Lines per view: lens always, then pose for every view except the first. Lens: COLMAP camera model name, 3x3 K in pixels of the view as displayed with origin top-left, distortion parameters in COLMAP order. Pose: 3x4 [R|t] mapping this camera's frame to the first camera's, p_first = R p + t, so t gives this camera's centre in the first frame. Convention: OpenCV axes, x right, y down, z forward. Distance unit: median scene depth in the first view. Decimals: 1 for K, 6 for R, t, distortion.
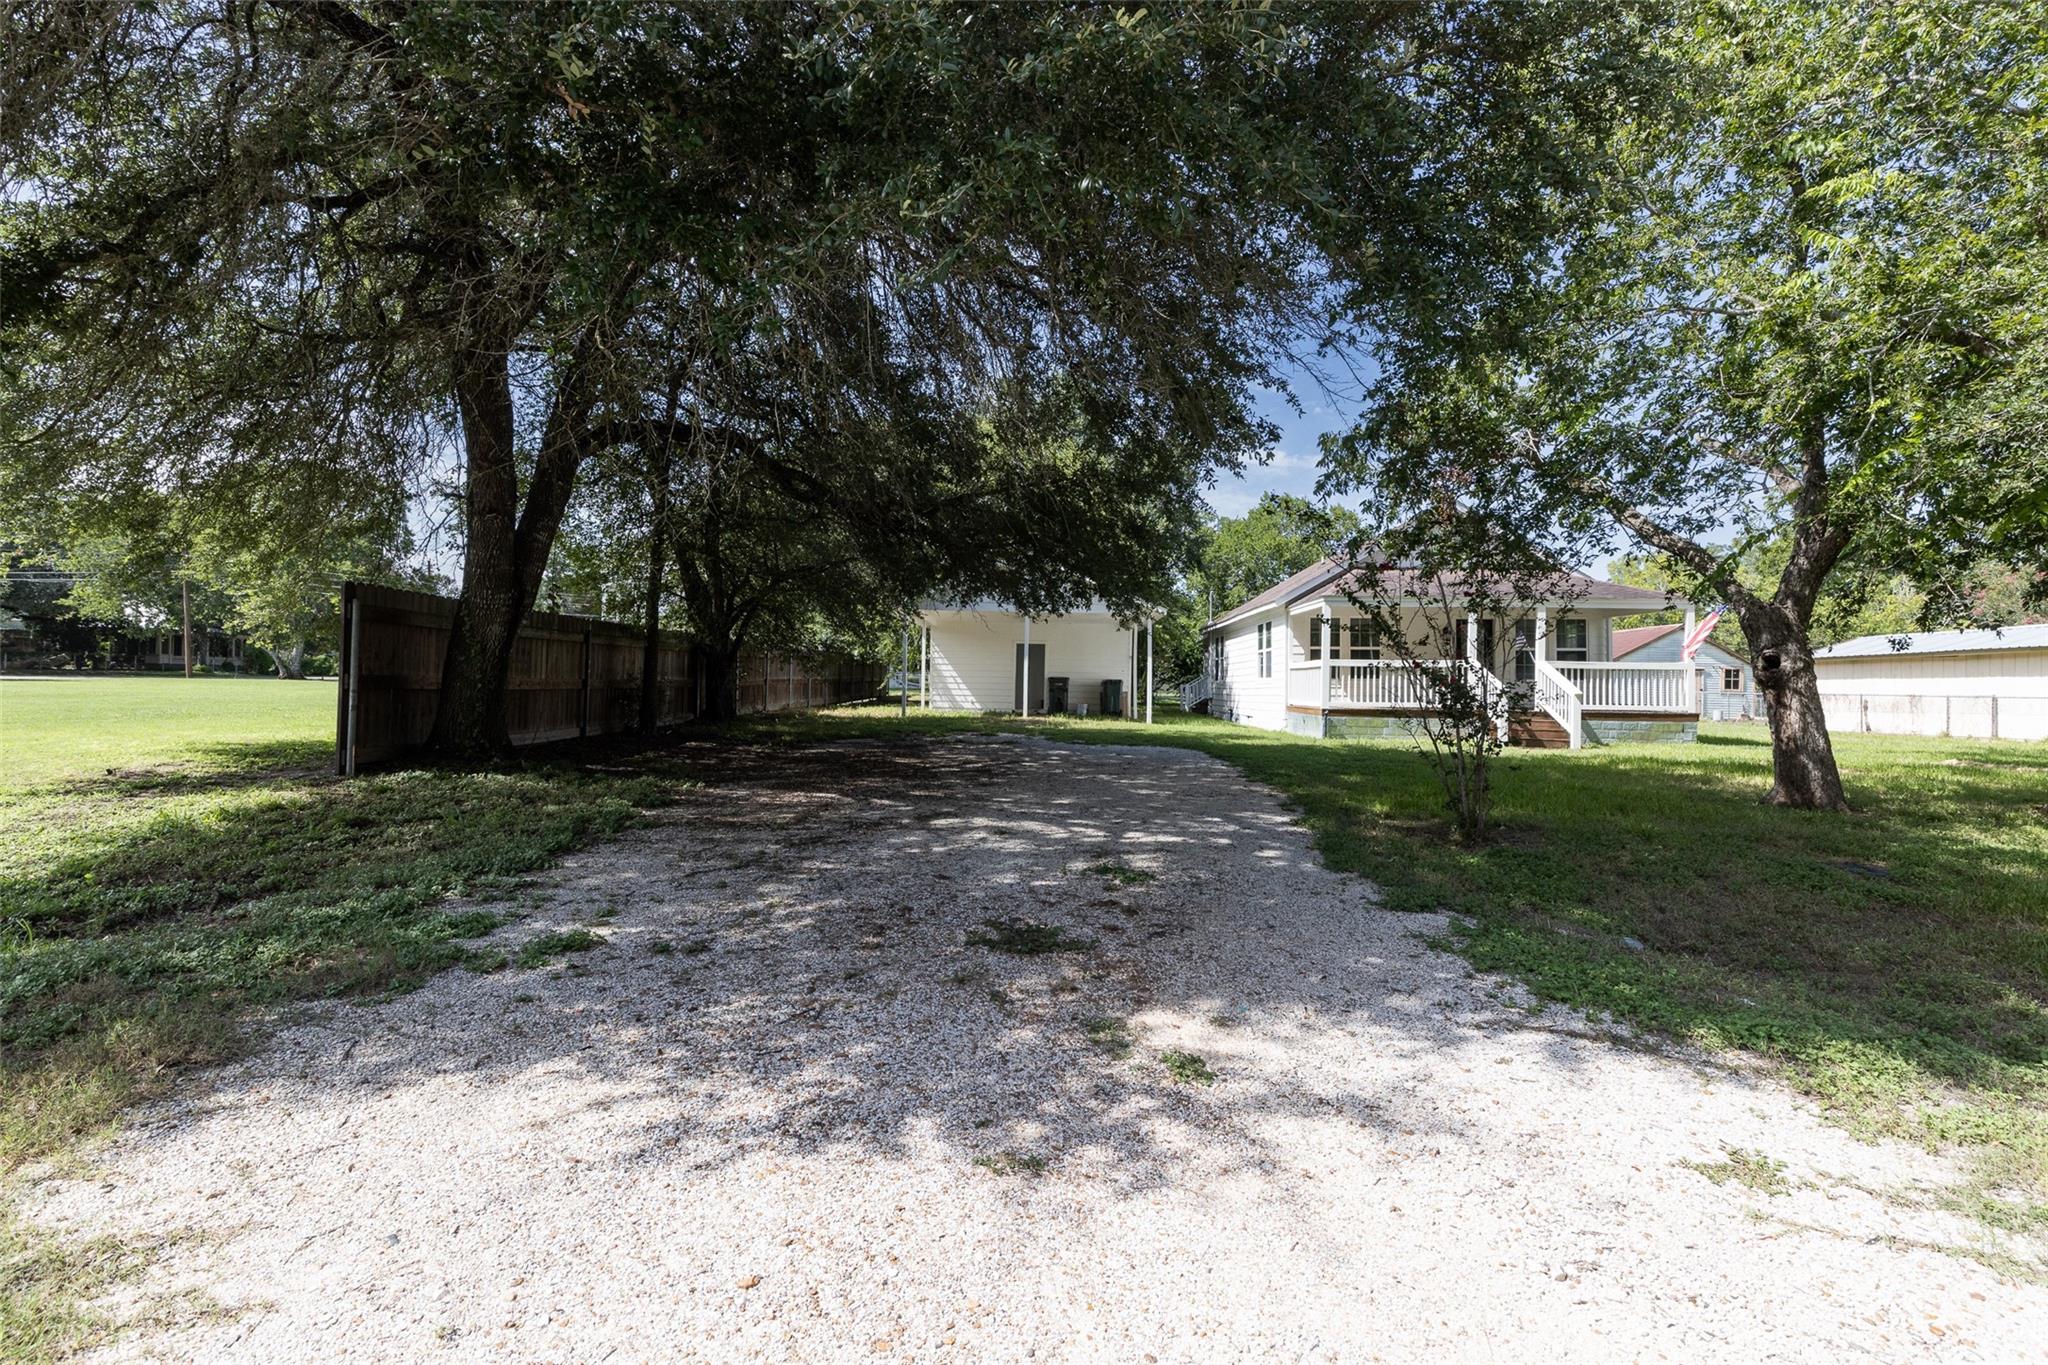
lens RADIAL K [[924.4, 0, 1072.8], [0, 924.4, 671.0], [0, 0, 1]] dist [0.004617, -0.002228]
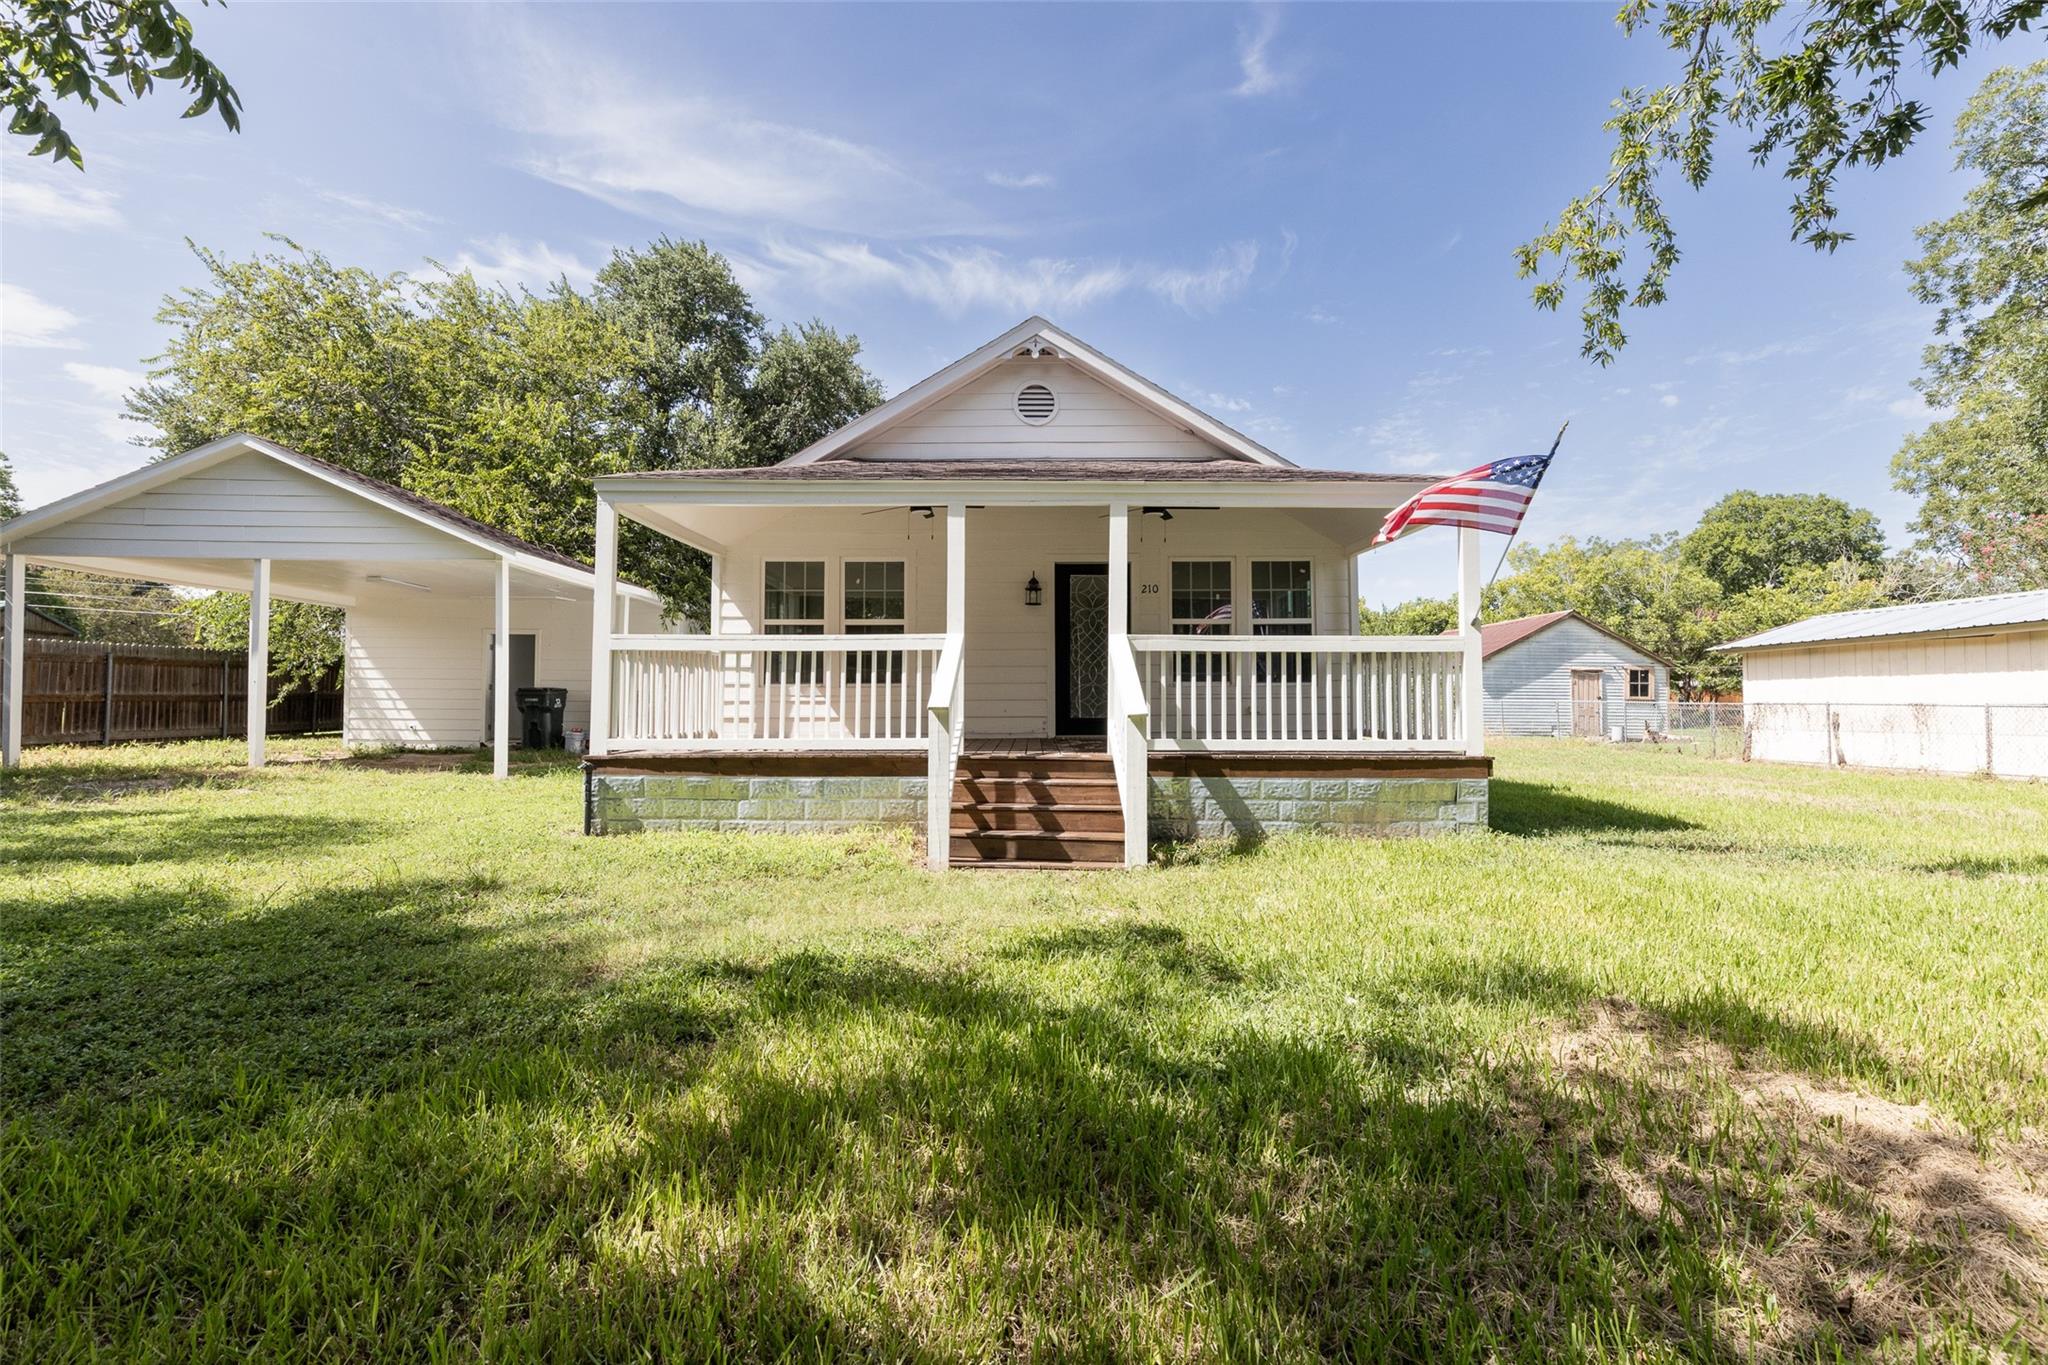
lens RADIAL K [[924.4, 0, 1041.5], [0, 924.4, 652.3], [0, 0, 1]] dist [0.004617, -0.002228]
pose [[0.999580, -0.008324, 0.027754, 0.334770], [0.009263, 0.999383, -0.033868, 0.007670], [-0.027455, 0.034111, 0.999041, 0.425037]]
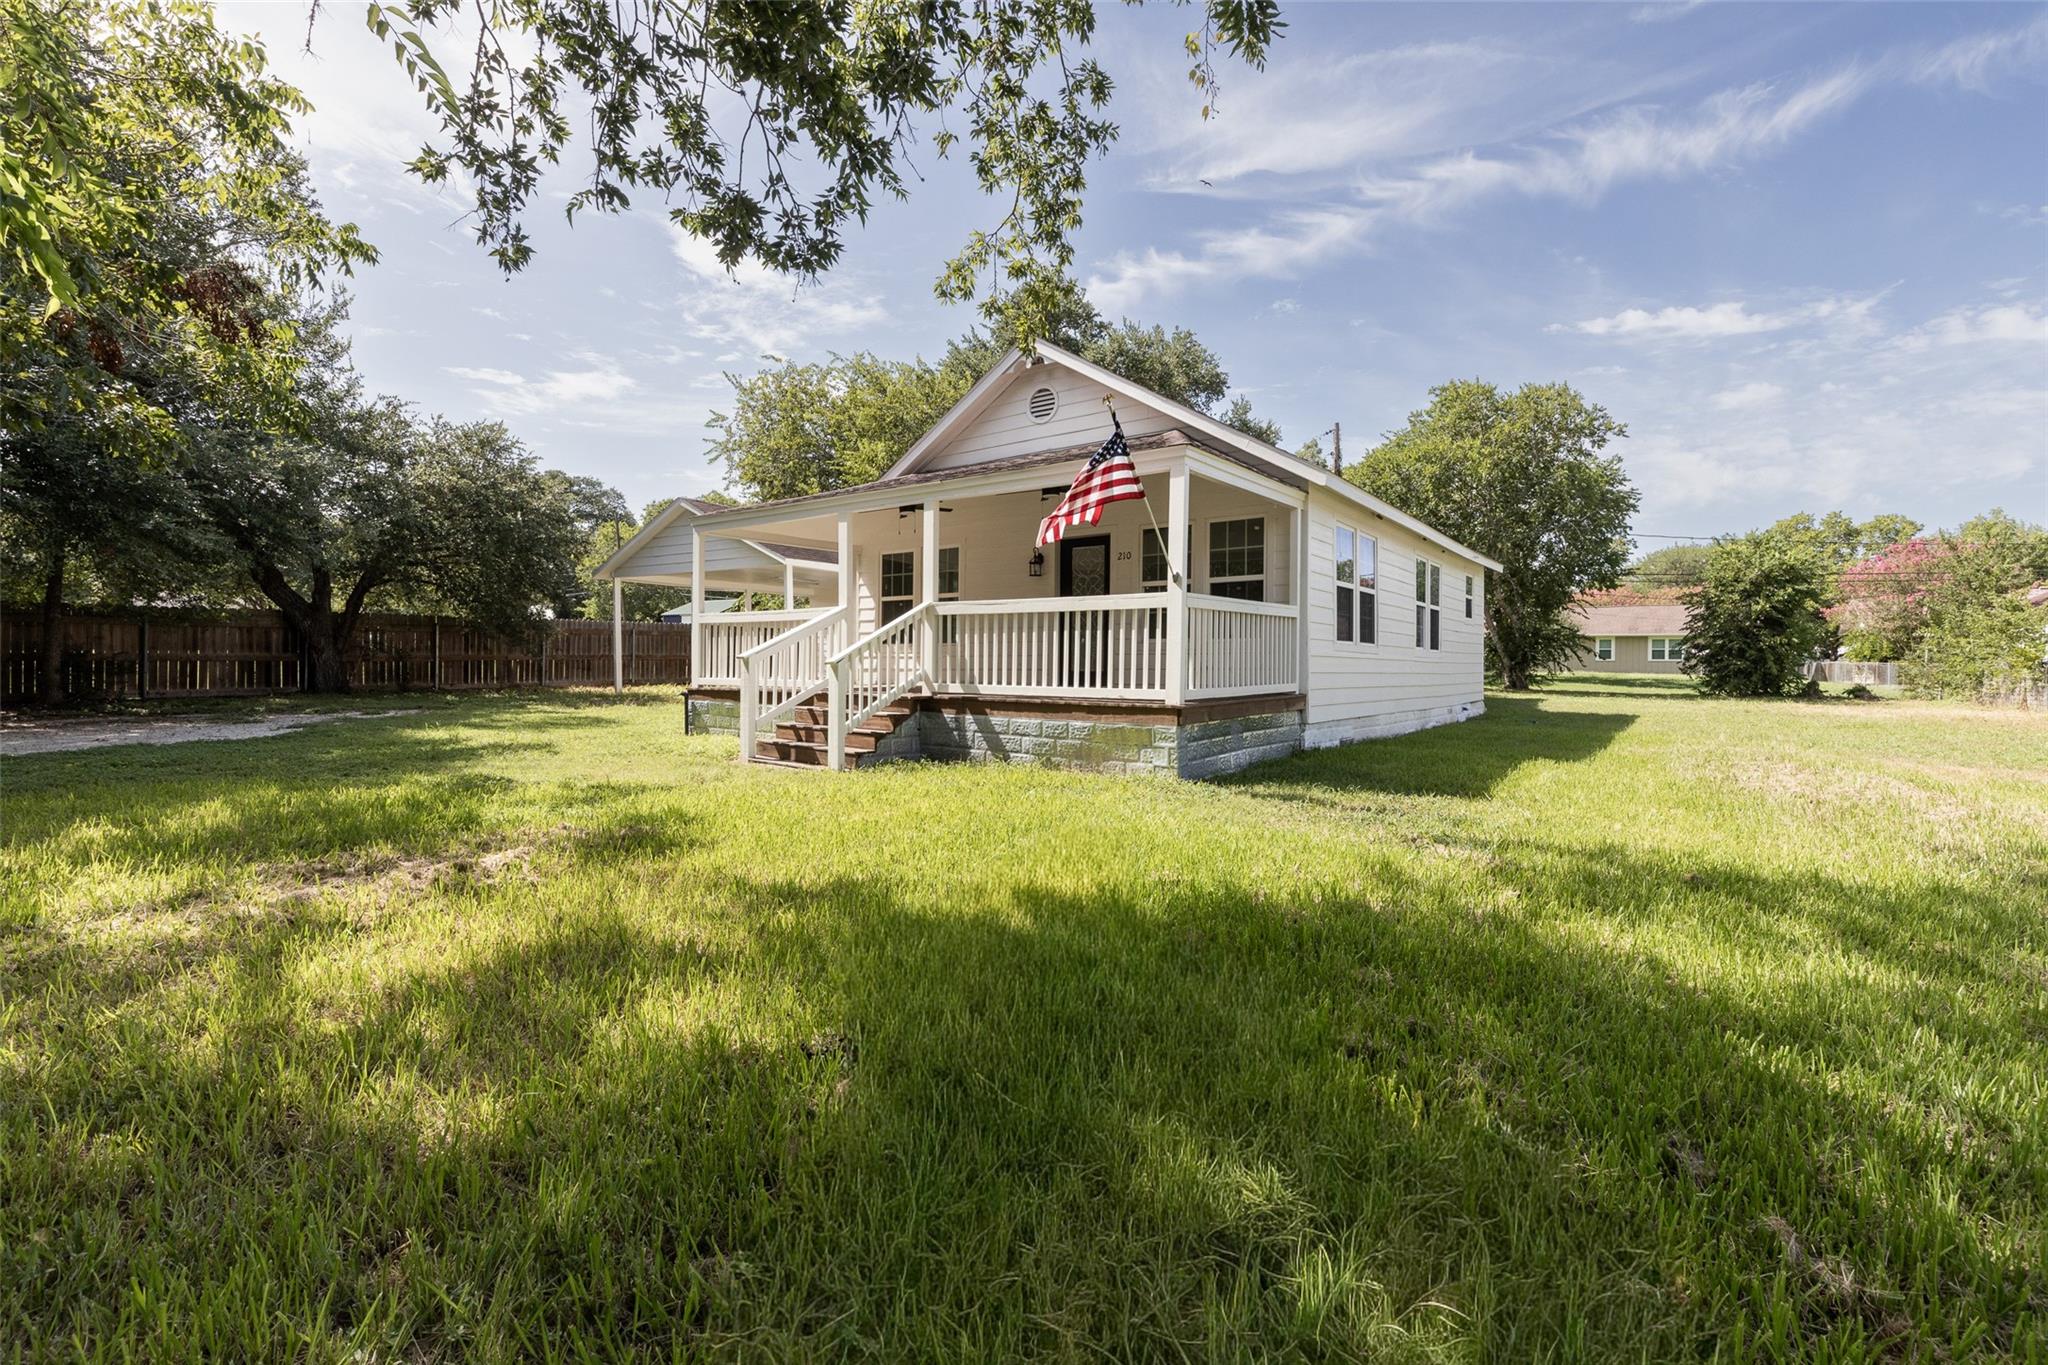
lens RADIAL K [[924.4, 0, 1031.3], [0, 924.4, 662.9], [0, 0, 1]] dist [0.004617, -0.002228]
pose [[0.810774, -0.006633, -0.585322, 0.634278], [0.017703, 0.999756, 0.013192, 0.012970], [0.585092, -0.021058, 0.810694, 0.434577]]
